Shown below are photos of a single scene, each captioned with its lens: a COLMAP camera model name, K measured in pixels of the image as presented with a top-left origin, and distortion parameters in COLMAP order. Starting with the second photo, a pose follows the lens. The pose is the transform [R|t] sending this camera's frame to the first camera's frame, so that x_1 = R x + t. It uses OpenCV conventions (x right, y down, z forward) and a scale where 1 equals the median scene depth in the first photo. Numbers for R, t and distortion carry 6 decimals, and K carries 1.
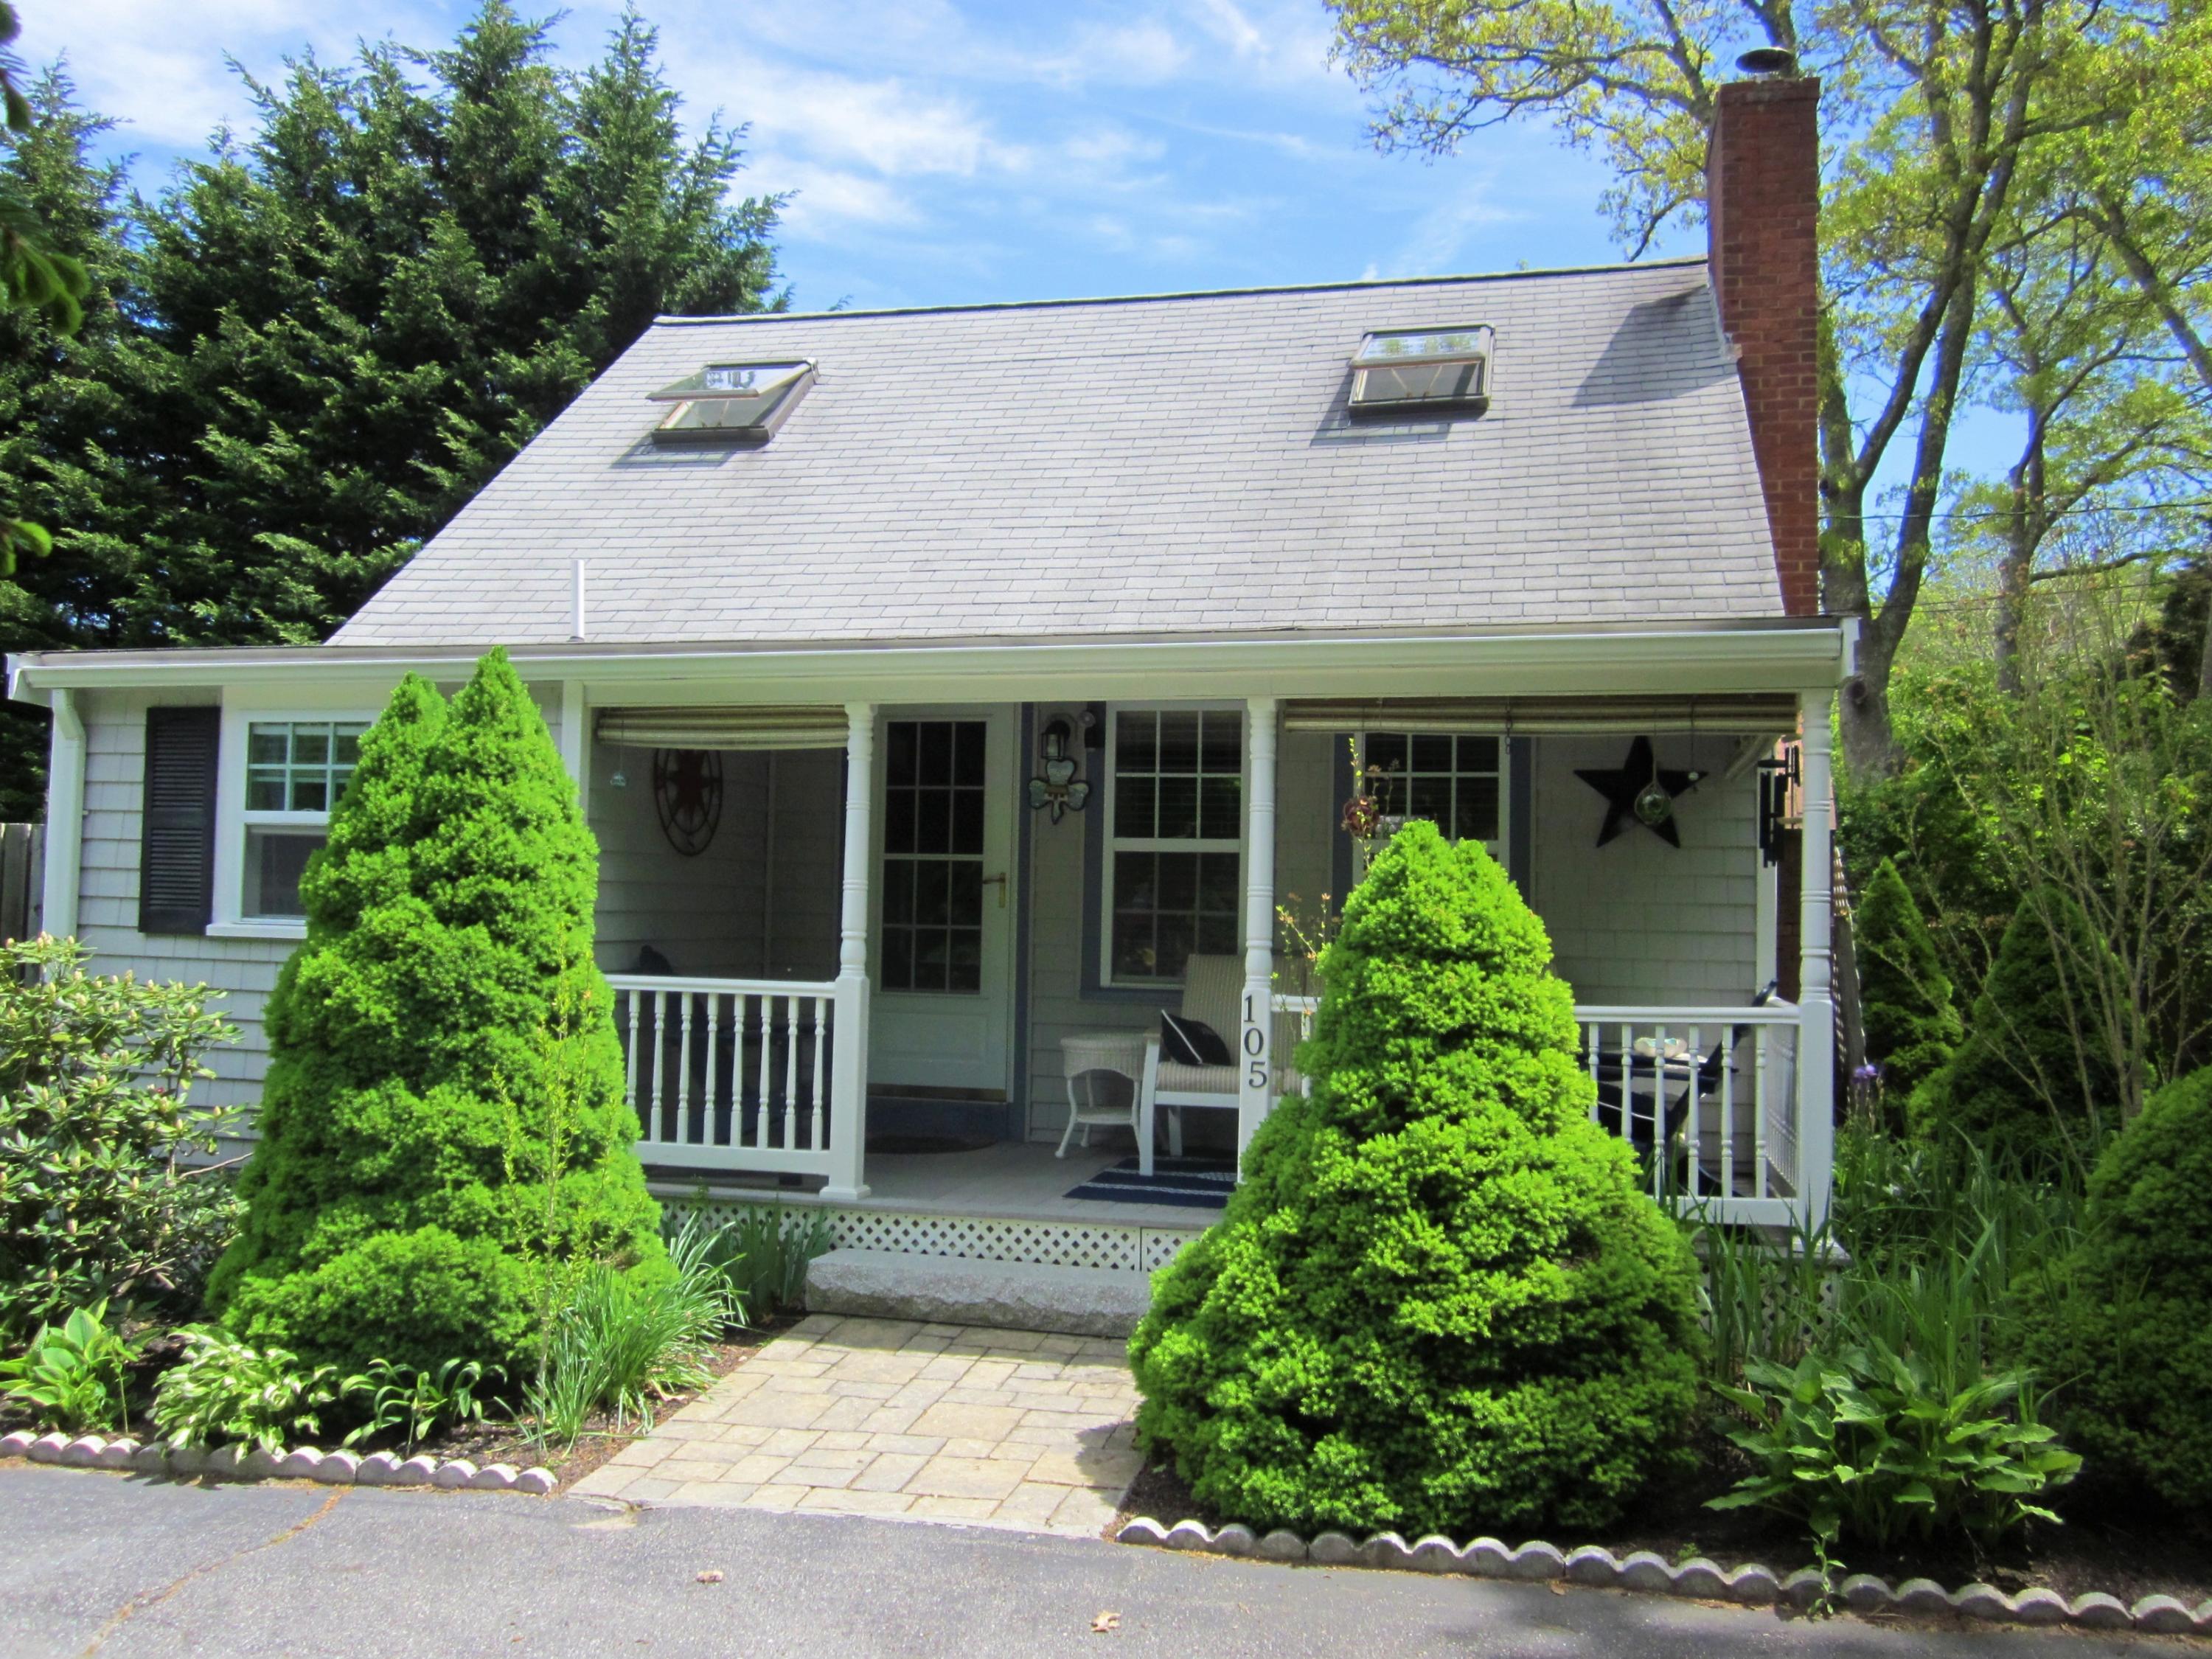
lens RADIAL K [[1846.1, 0, 1110.1], [0, 1846.1, 809.5], [0, 0, 1]] dist [-0.049663, 0.016445]
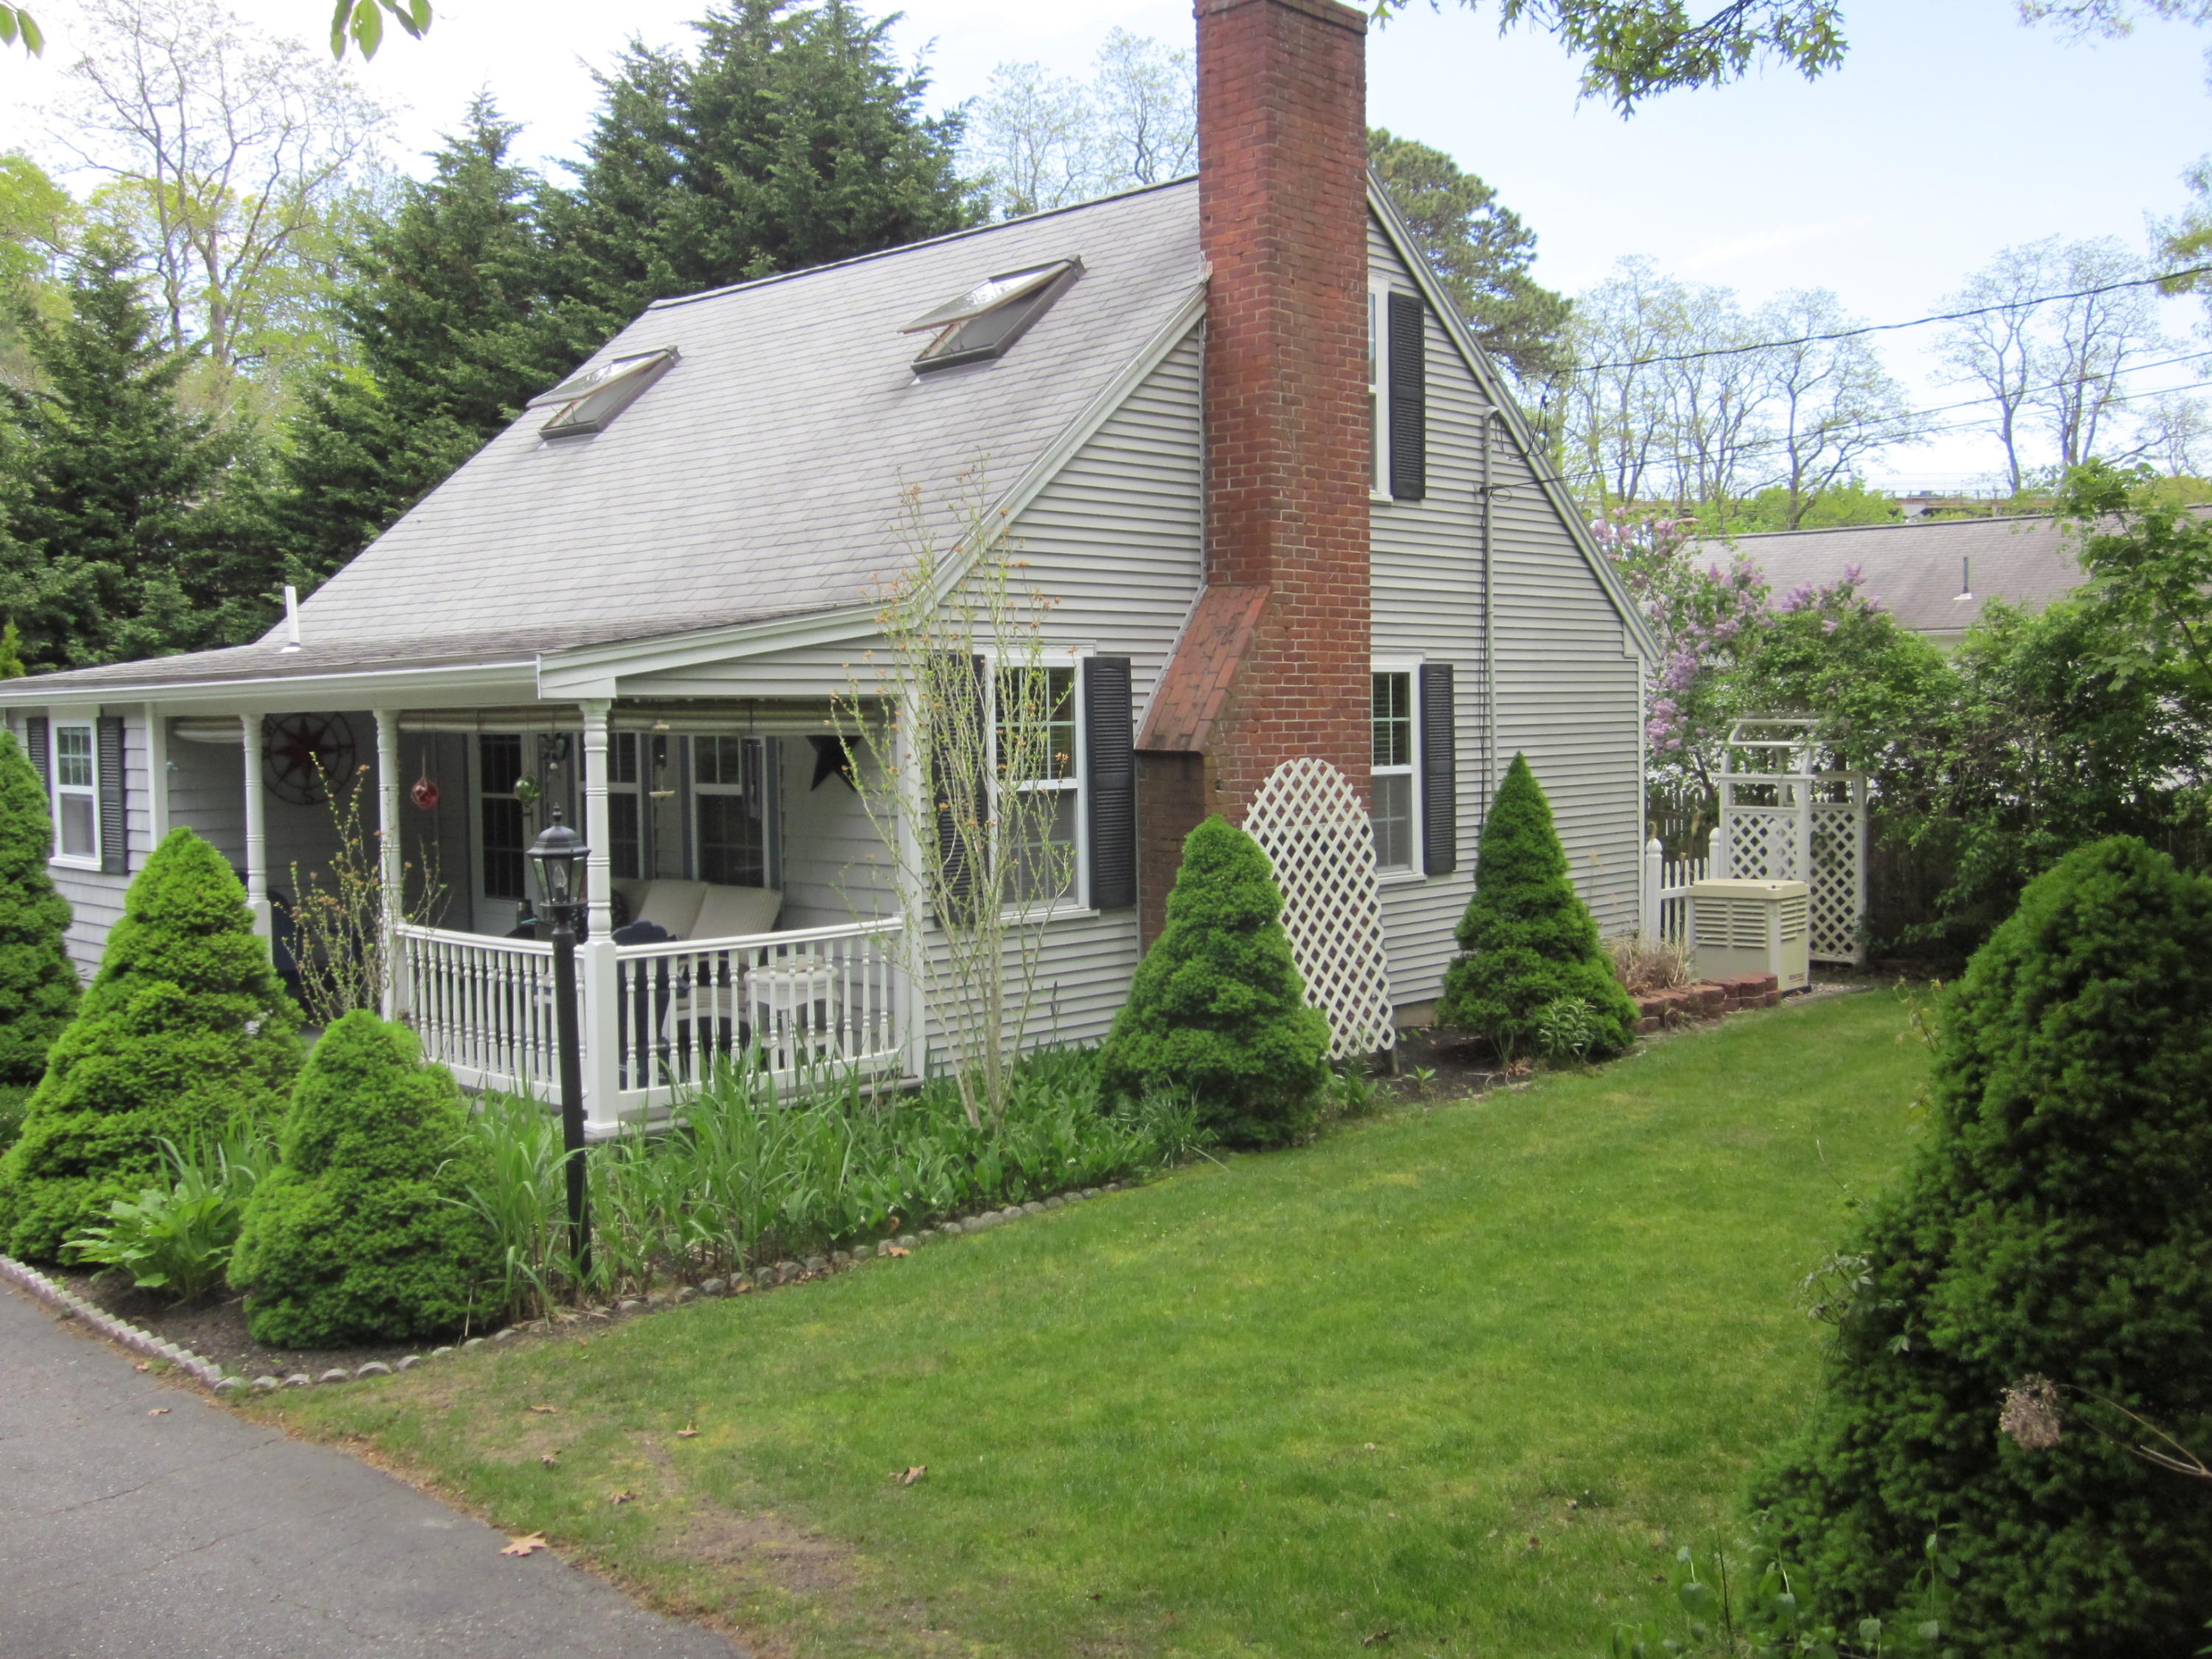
lens RADIAL K [[2097.8, 0, 1102.7], [0, 2097.8, 827.2], [0, 0, 1]] dist [-0.059121, 0.000000]
pose [[0.864940, -0.004128, -0.501858, 1.172661], [0.059752, 0.993701, 0.094808, -0.077122], [0.498305, -0.111990, 0.859738, -0.069251]]
